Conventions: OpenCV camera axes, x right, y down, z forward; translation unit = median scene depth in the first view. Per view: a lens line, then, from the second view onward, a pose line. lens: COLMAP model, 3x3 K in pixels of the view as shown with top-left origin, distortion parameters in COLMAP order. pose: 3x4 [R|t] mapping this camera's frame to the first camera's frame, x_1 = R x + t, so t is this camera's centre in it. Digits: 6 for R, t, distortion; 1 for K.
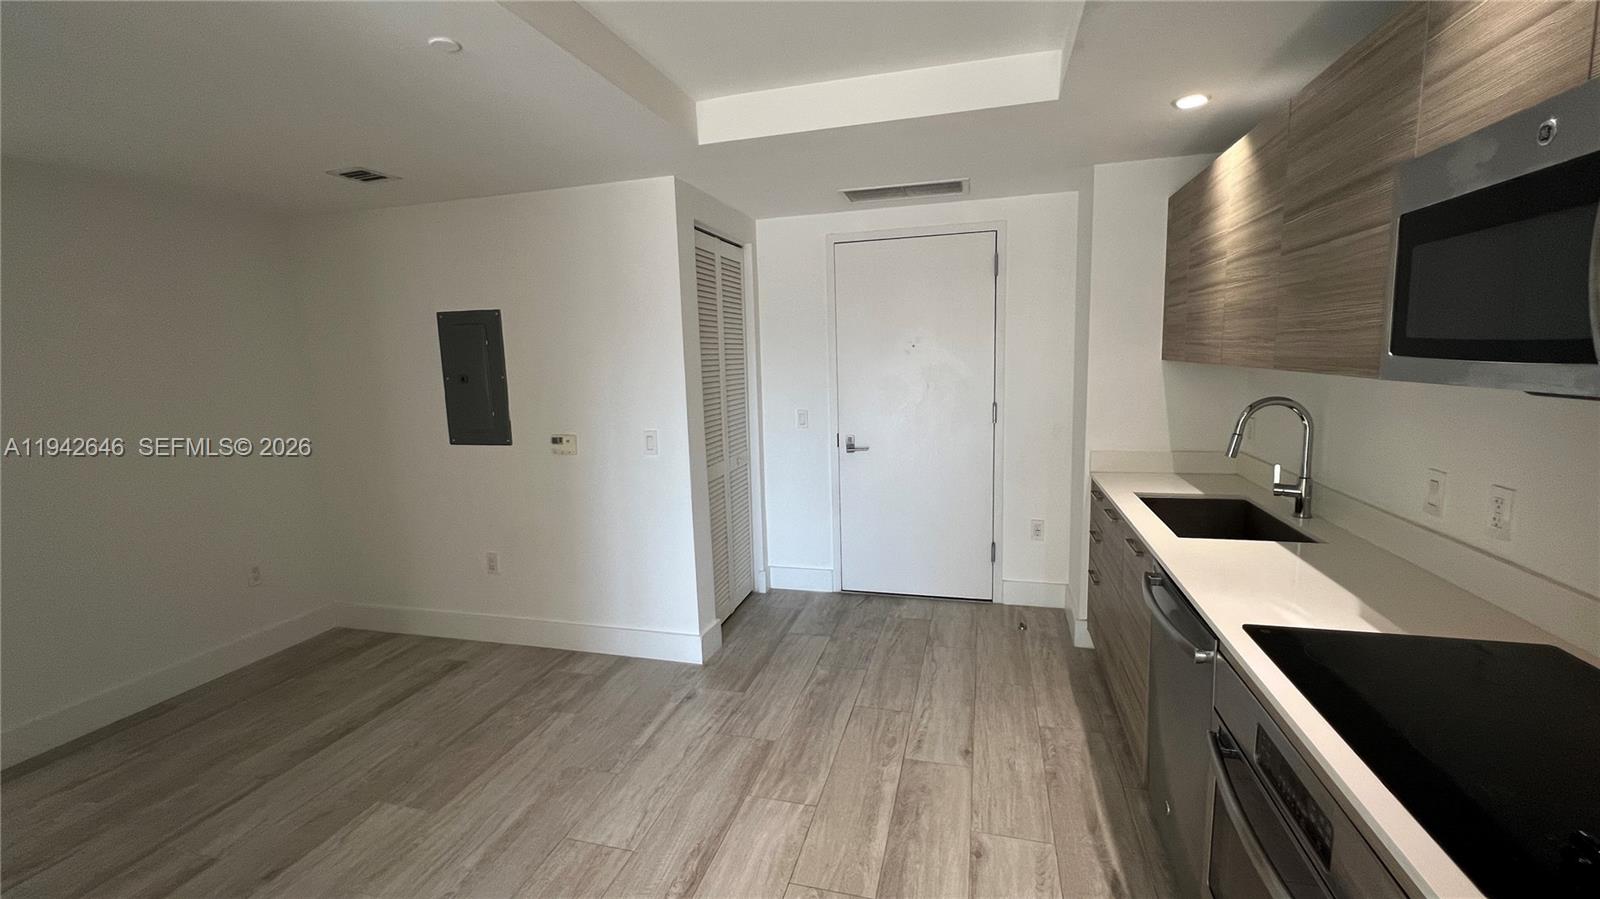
lens RADIAL K [[668.2, 0, 800.0], [0, 668.2, 449.5], [0, 0, 1]] dist [-0.003682, -0.000025]
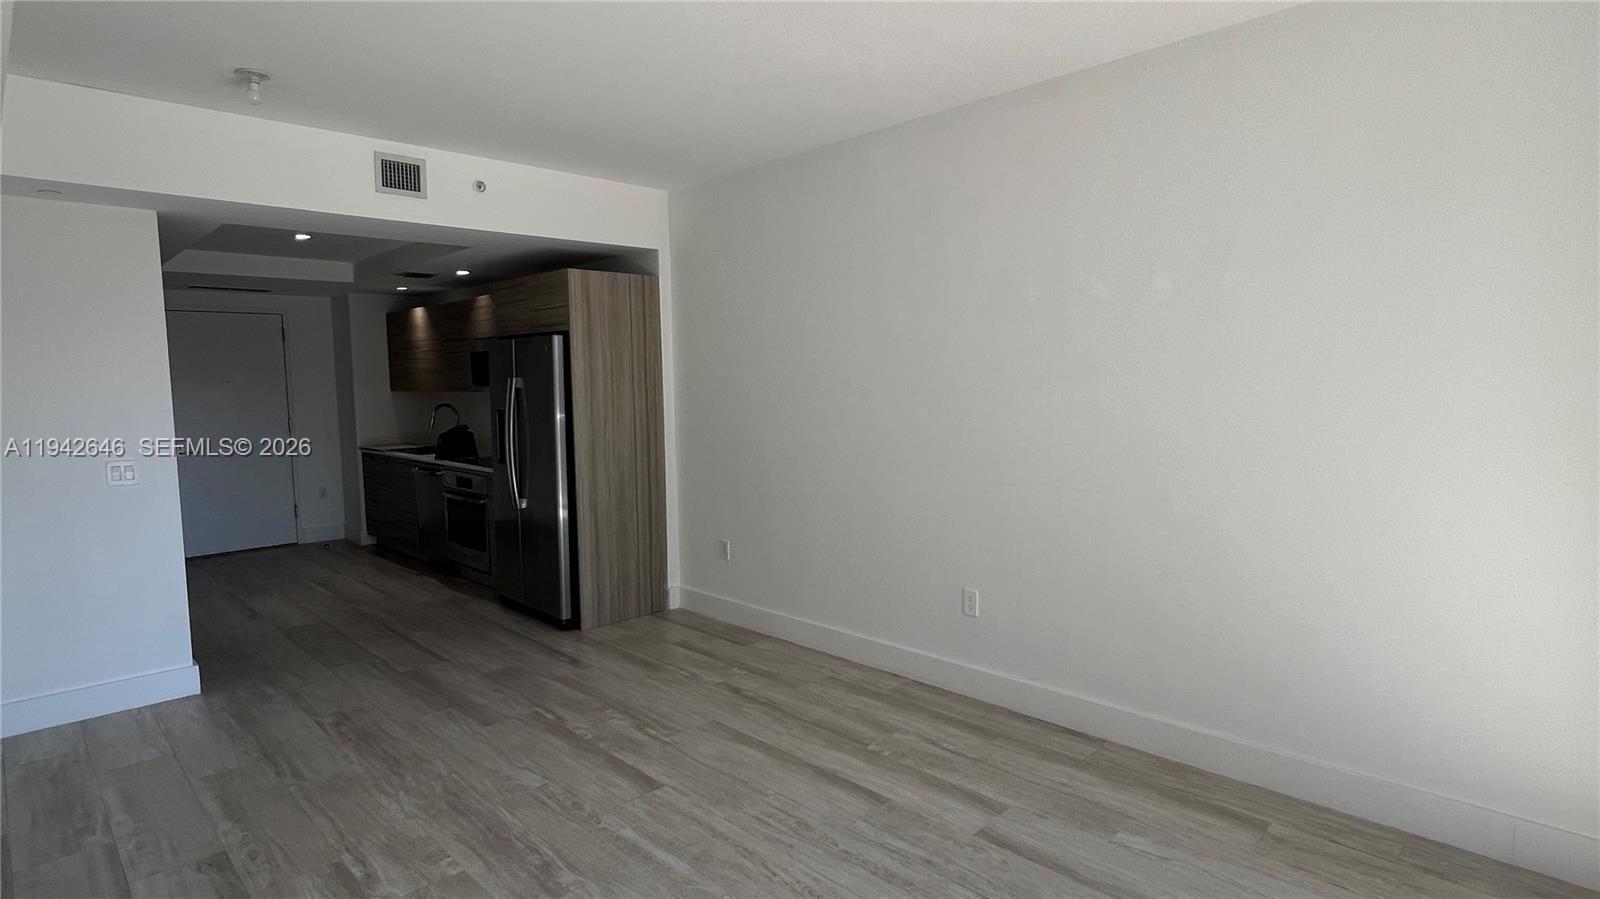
lens RADIAL K [[848.7, 0, 800.0], [0, 848.7, 449.5], [0, 0, 1]] dist [0.003860, 0.000499]
pose [[0.501658, -0.053470, 0.863412, -1.371233], [0.125366, 0.992045, -0.011404, 0.292476], [-0.855933, 0.113964, 0.504371, -1.726662]]
